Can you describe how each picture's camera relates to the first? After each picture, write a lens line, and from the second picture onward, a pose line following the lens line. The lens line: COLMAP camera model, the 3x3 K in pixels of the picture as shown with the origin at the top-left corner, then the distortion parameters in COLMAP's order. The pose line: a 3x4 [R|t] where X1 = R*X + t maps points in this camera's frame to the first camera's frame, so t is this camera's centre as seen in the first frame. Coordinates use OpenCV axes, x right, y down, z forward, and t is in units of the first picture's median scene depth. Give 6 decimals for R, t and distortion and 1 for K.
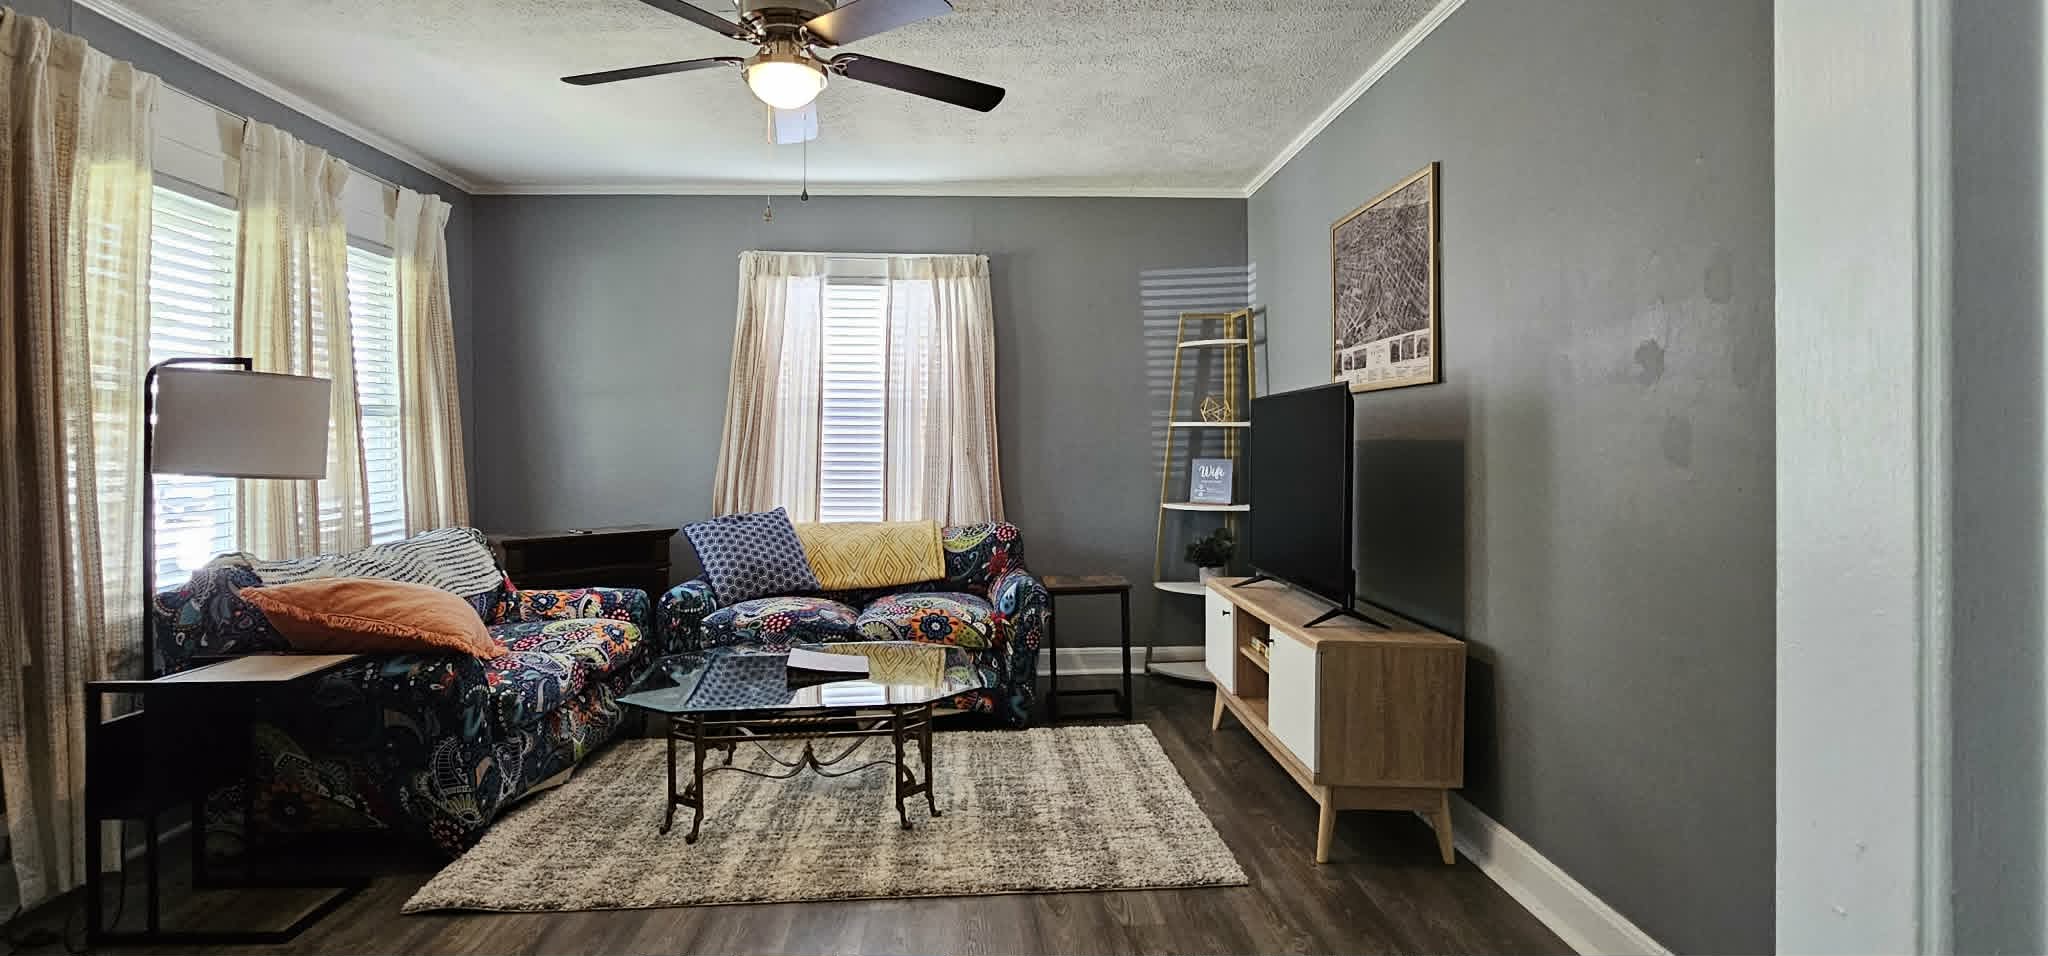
lens RADIAL K [[1127.5, 0, 1022.7], [0, 1127.5, 439.3], [0, 0, 1]] dist [-0.001670, -0.000086]
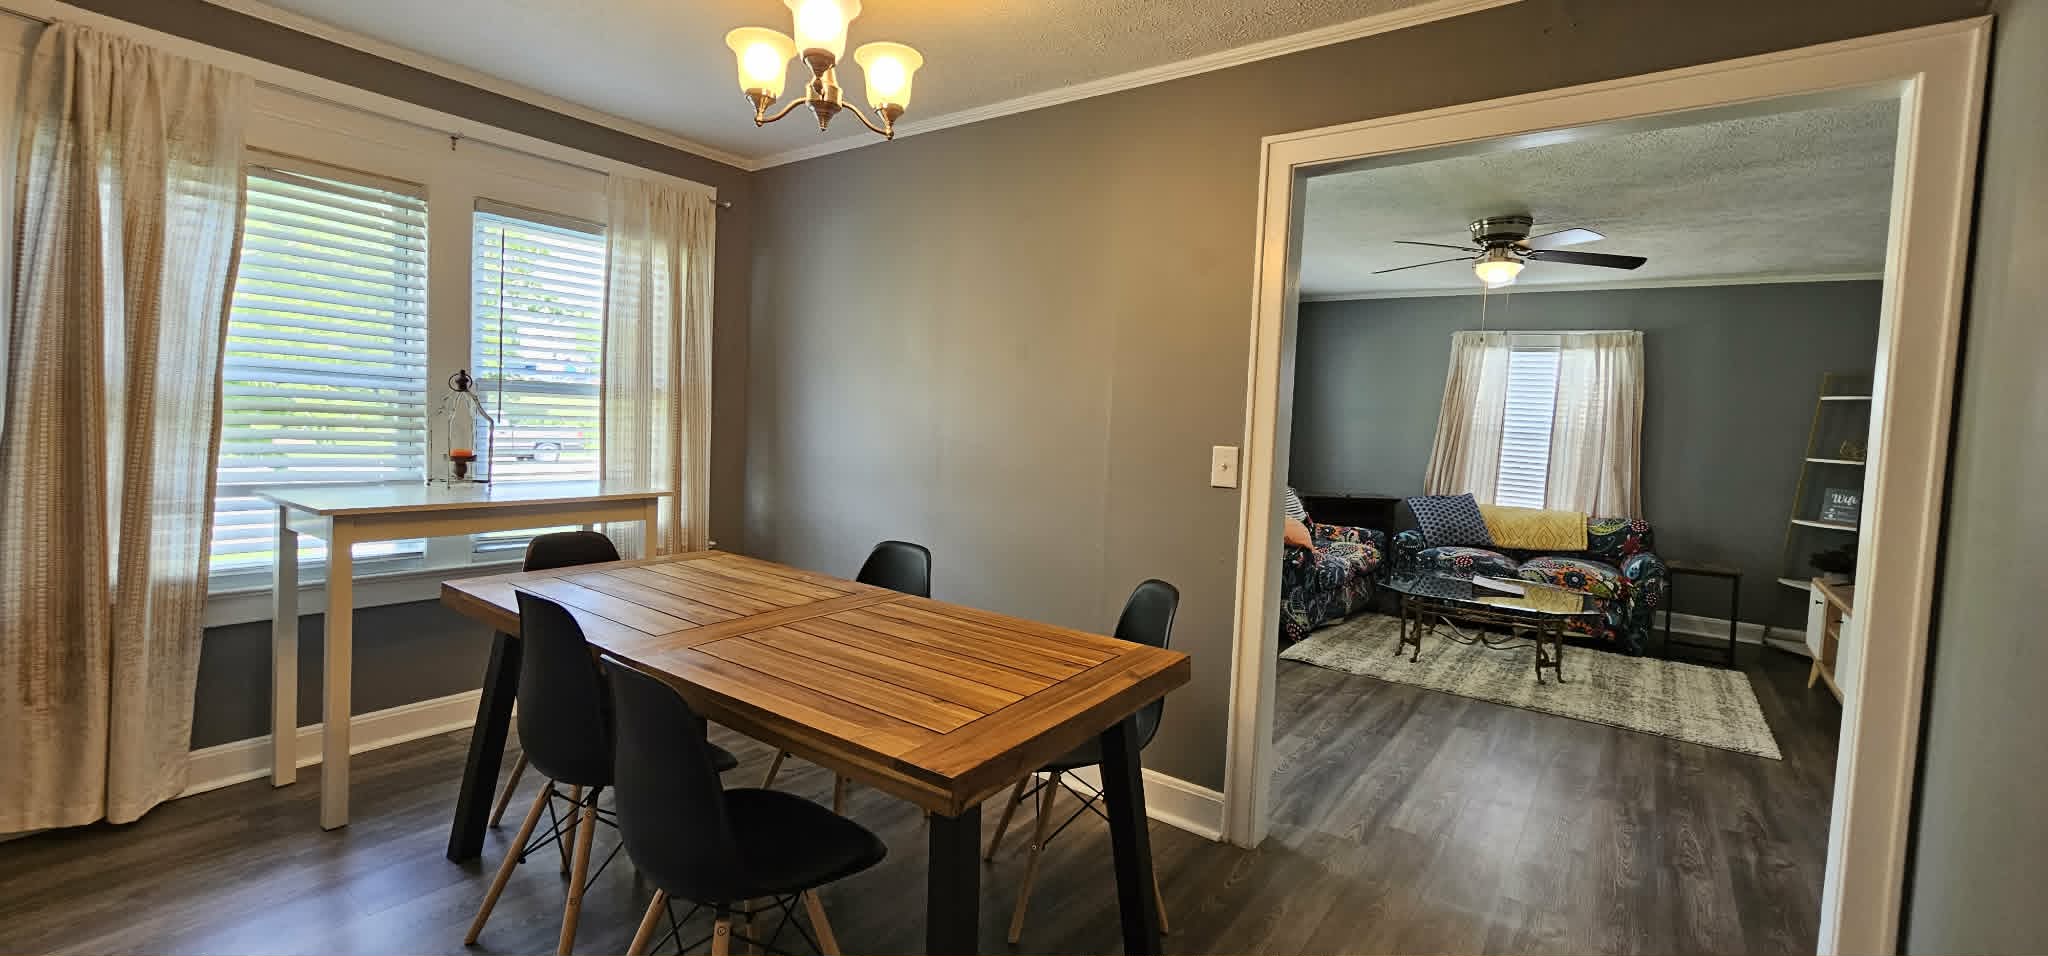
lens RADIAL K [[846.5, 0, 1019.5], [0, 846.5, 448.1], [0, 0, 1]] dist [-0.001874, -0.000413]
pose [[0.770919, 0.070964, -0.632968, 0.068440], [-0.050068, 0.997451, 0.050847, -0.044051], [0.634962, -0.007507, 0.772507, -0.466231]]
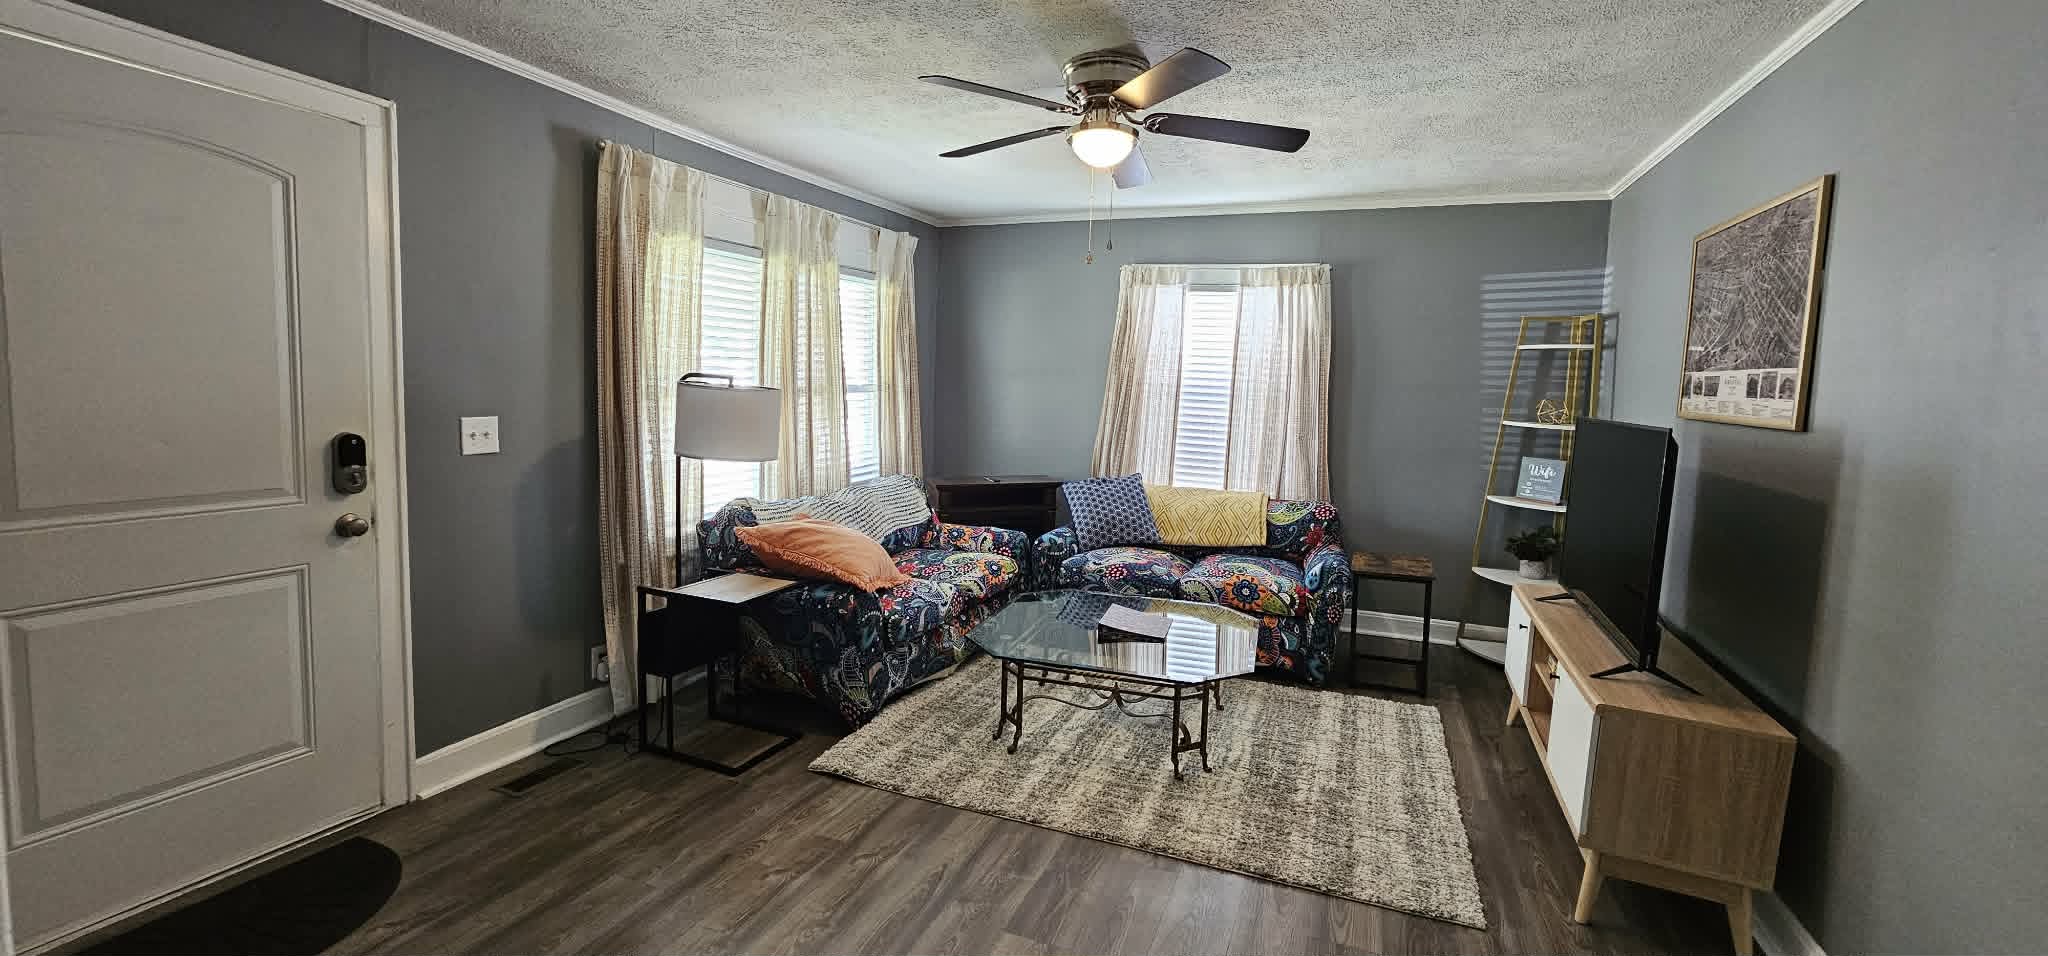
lens RADIAL K [[846.5, 0, 1019.5], [0, 846.5, 448.1], [0, 0, 1]] dist [-0.001874, -0.000413]
pose [[0.904474, 0.071017, -0.420575, 0.081706], [-0.035006, 0.995075, 0.092741, -0.067128], [0.425089, -0.069159, 0.902505, 0.124574]]
